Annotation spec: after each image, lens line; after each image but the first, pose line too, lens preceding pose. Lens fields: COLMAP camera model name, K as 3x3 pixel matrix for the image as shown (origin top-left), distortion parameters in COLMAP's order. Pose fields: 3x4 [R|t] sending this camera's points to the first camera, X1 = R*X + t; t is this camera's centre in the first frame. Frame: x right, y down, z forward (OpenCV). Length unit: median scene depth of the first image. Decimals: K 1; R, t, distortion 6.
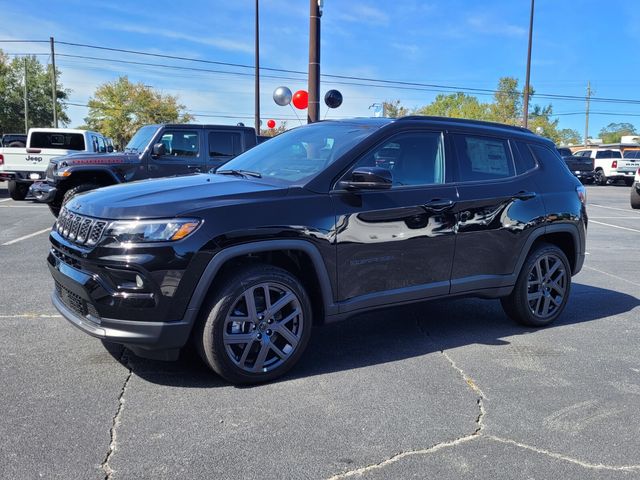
lens RADIAL K [[622.2, 0, 329.3], [0, 622.2, 238.9], [0, 0, 1]] dist [0.046021, 0.000000]
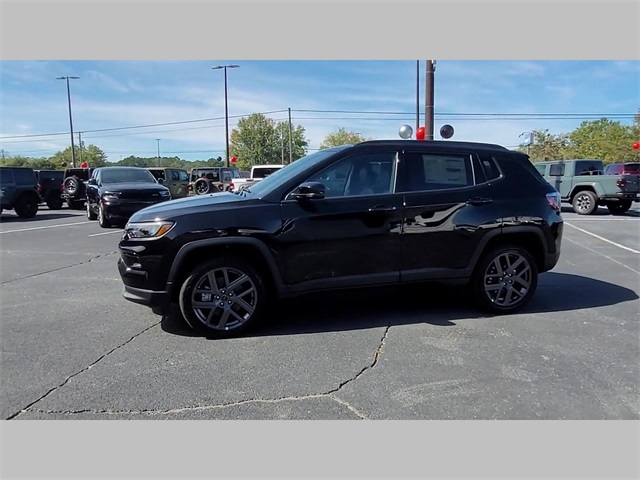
lens RADIAL K [[436.0, 0, 319.8], [0, 436.0, 242.3], [0, 0, 1]] dist [-0.010112, 0.002379]
pose [[0.925503, 0.015244, -0.378432, 0.368413], [-0.010402, 0.999836, 0.014837, -0.001949], [0.378596, -0.009795, 0.925510, 0.133566]]
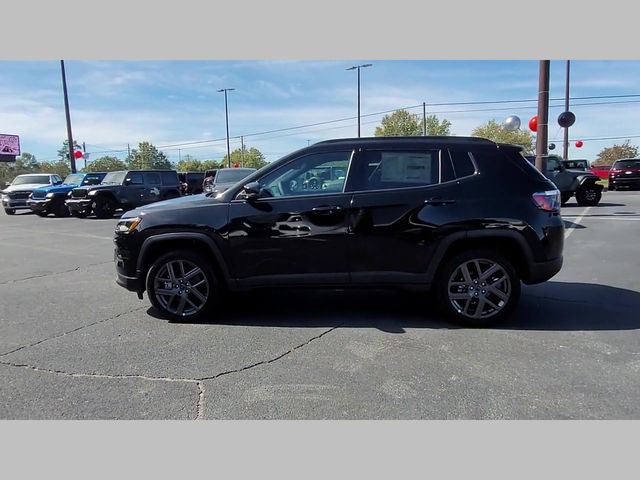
lens RADIAL K [[436.0, 0, 319.9], [0, 436.0, 240.7], [0, 0, 1]] dist [-0.010112, 0.002379]
pose [[0.745570, 0.044700, -0.664926, 0.703095], [-0.036286, 0.998991, 0.026470, -0.015185], [0.665438, 0.004393, 0.746440, 0.320927]]
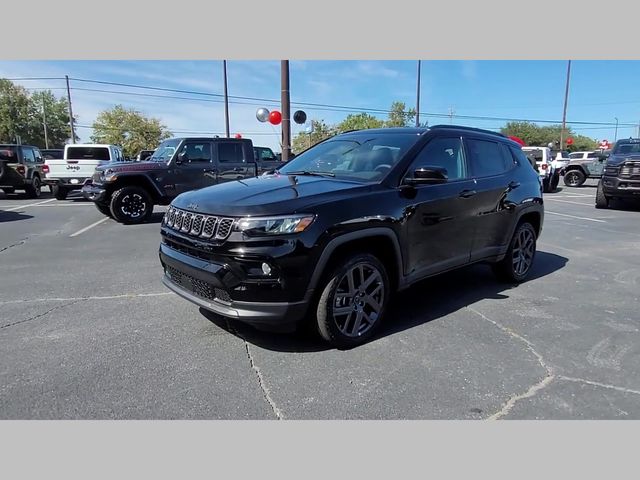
lens RADIAL K [[436.0, 0, 318.6], [0, 436.0, 243.9], [0, 0, 1]] dist [-0.010112, 0.002379]
pose [[0.993333, -0.044238, 0.106451, -0.213791], [0.037882, 0.997418, 0.061006, -0.018678], [-0.108875, -0.056566, 0.992445, 0.130112]]
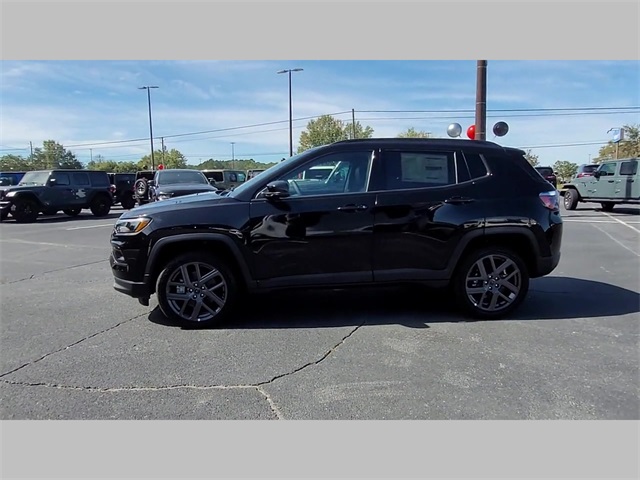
lens RADIAL K [[436.0, 0, 319.8], [0, 436.0, 243.4], [0, 0, 1]] dist [-0.010112, 0.002379]
pose [[0.851338, 0.031573, -0.523667, 0.545821], [-0.026136, 0.999500, 0.017773, 0.000261], [0.523966, -0.001444, 0.851738, 0.208506]]
